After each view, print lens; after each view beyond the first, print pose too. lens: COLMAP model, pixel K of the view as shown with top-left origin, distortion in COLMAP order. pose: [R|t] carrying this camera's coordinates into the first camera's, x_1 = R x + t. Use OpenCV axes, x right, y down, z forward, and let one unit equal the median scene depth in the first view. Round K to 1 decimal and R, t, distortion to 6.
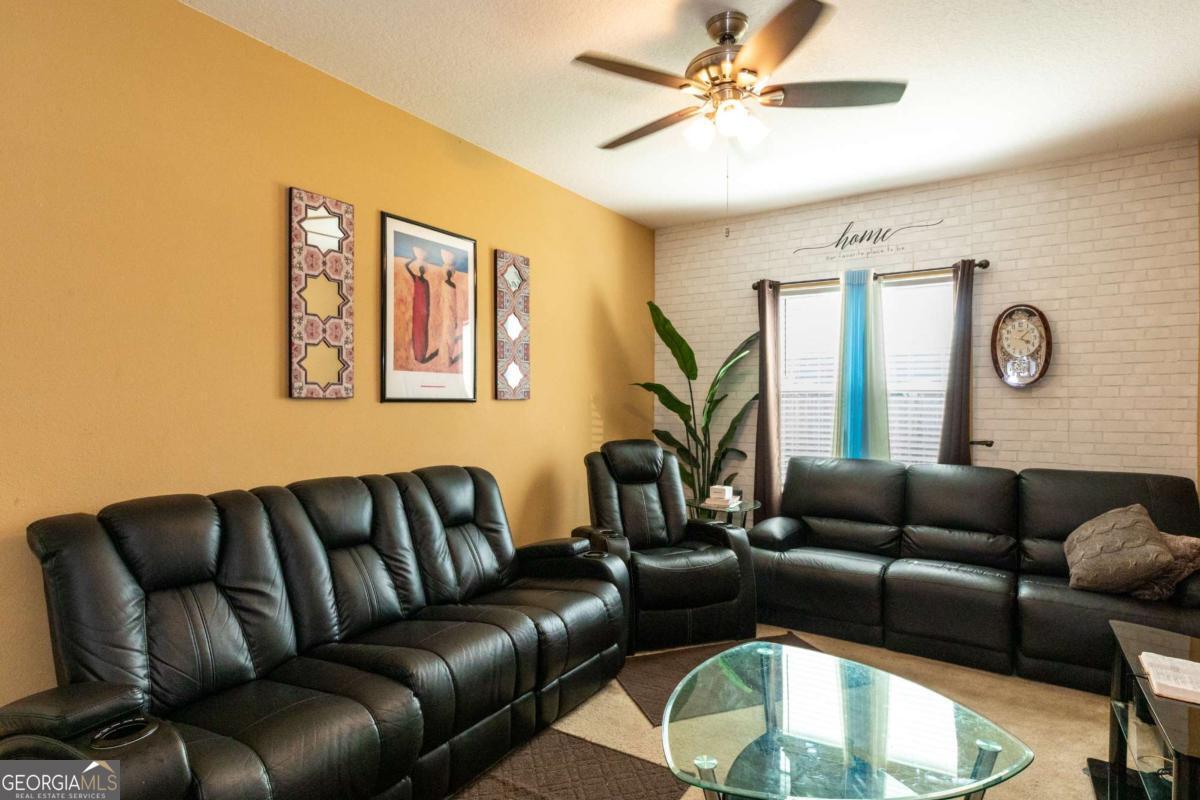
lens RADIAL K [[614.6, 0, 605.5], [0, 614.6, 401.2], [0, 0, 1]] dist [0.005007, 0.000942]
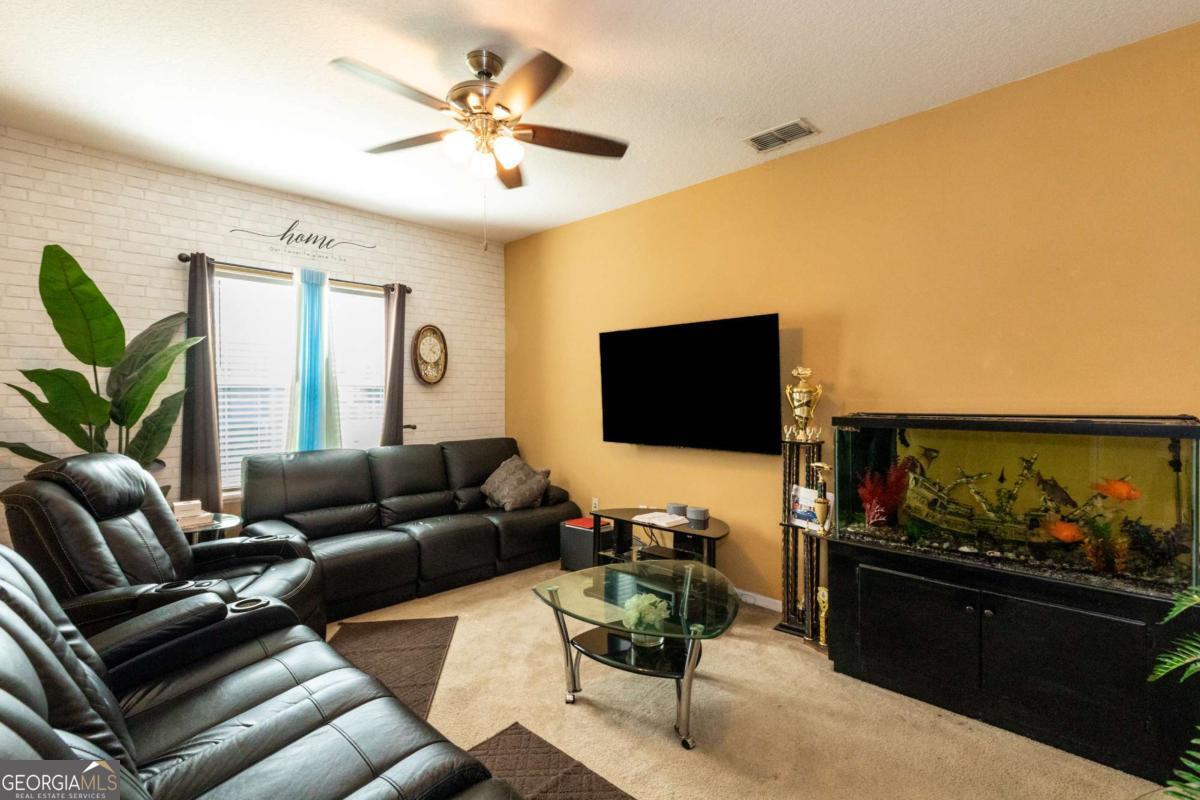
lens RADIAL K [[560.6, 0, 602.6], [0, 560.6, 400.3], [0, 0, 1]] dist [0.003931, -0.000625]
pose [[0.191841, -0.012980, 0.981340, -0.451912], [0.004268, 0.999914, 0.012391, -0.001532], [-0.981417, 0.001811, 0.191880, 0.345209]]
